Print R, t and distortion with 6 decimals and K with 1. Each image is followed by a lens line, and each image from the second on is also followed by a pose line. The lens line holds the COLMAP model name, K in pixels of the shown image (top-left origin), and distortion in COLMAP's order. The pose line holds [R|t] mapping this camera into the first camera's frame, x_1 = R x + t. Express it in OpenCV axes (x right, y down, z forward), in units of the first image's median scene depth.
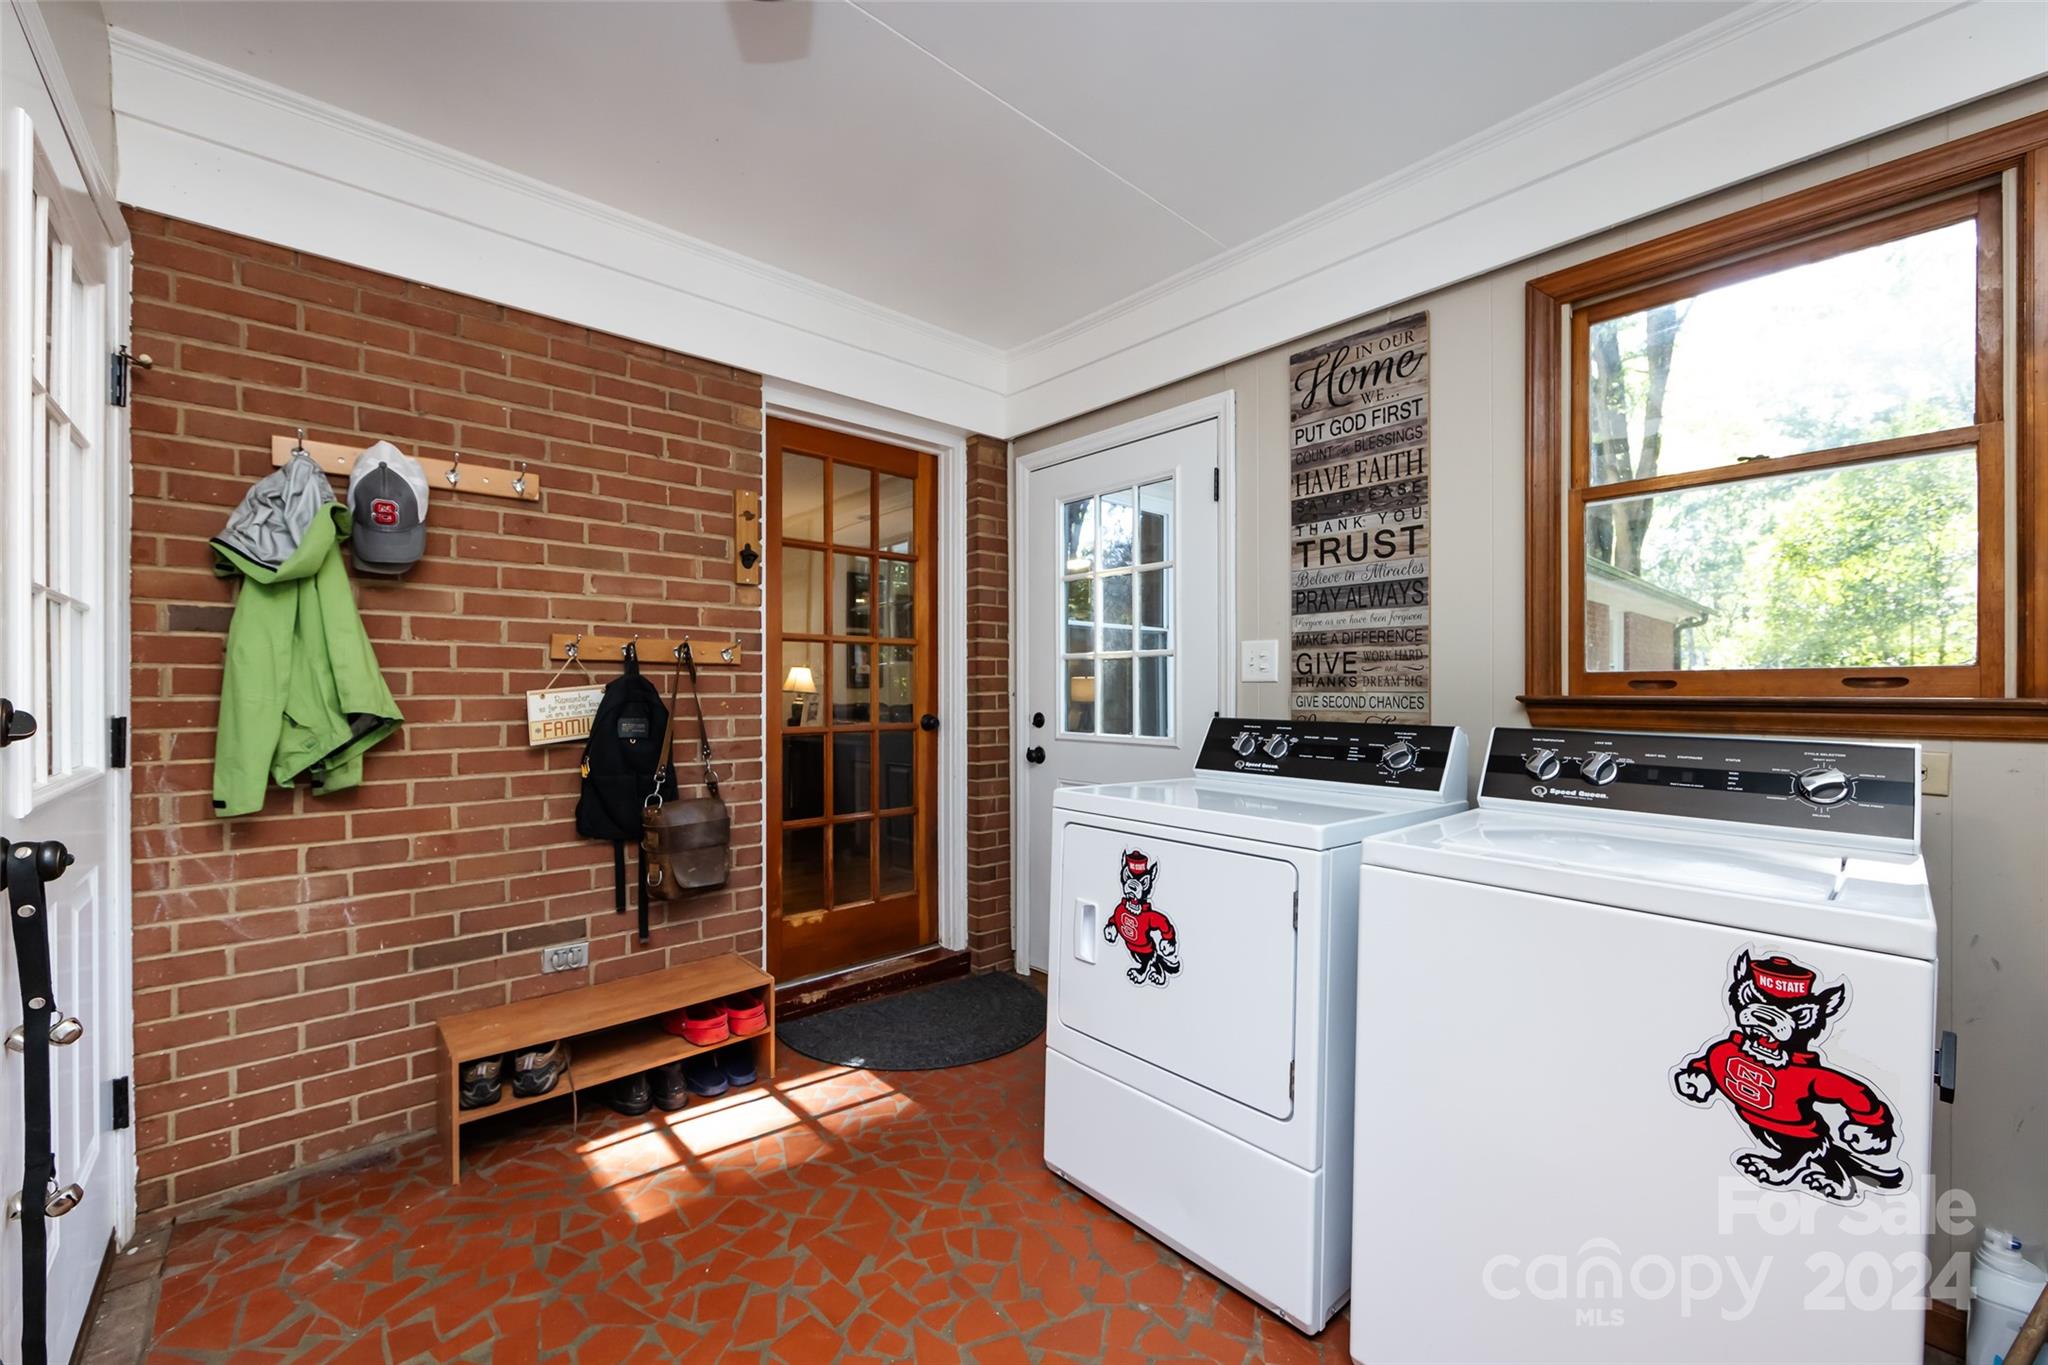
lens RADIAL K [[813.7, 0, 1029.9], [0, 813.7, 687.2], [0, 0, 1]] dist [-0.000713, -0.000424]
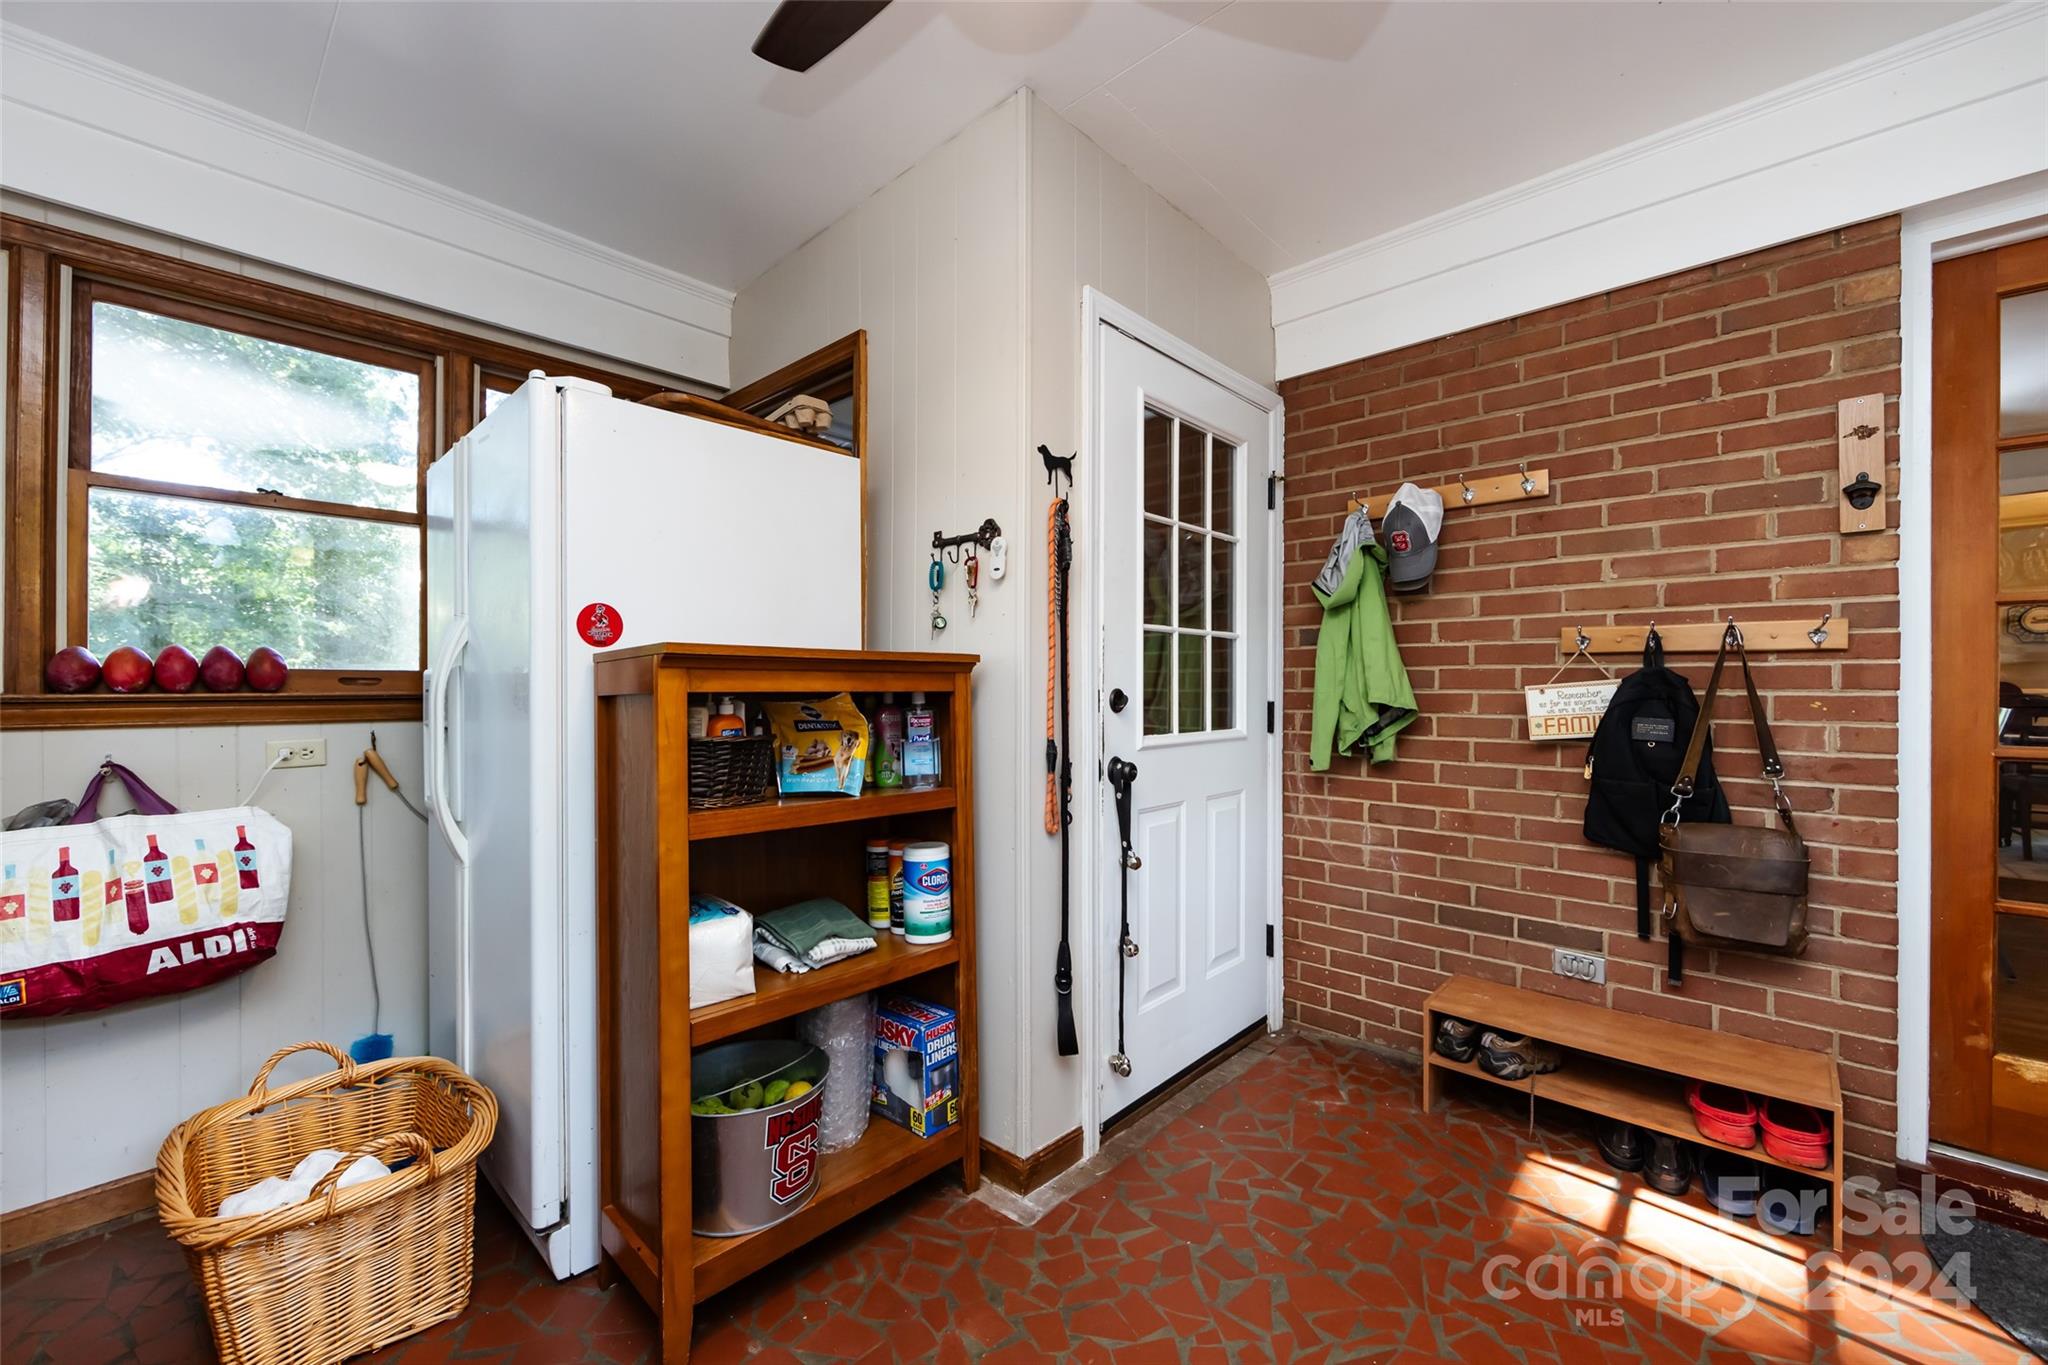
lens RADIAL K [[813.7, 0, 1029.9], [0, 813.7, 687.2], [0, 0, 1]] dist [-0.000713, -0.000424]
pose [[0.085580, 0.001325, -0.996330, 0.348964], [-0.000450, 0.999999, 0.001291, 0.005198], [0.996331, 0.000338, 0.085580, 0.298799]]
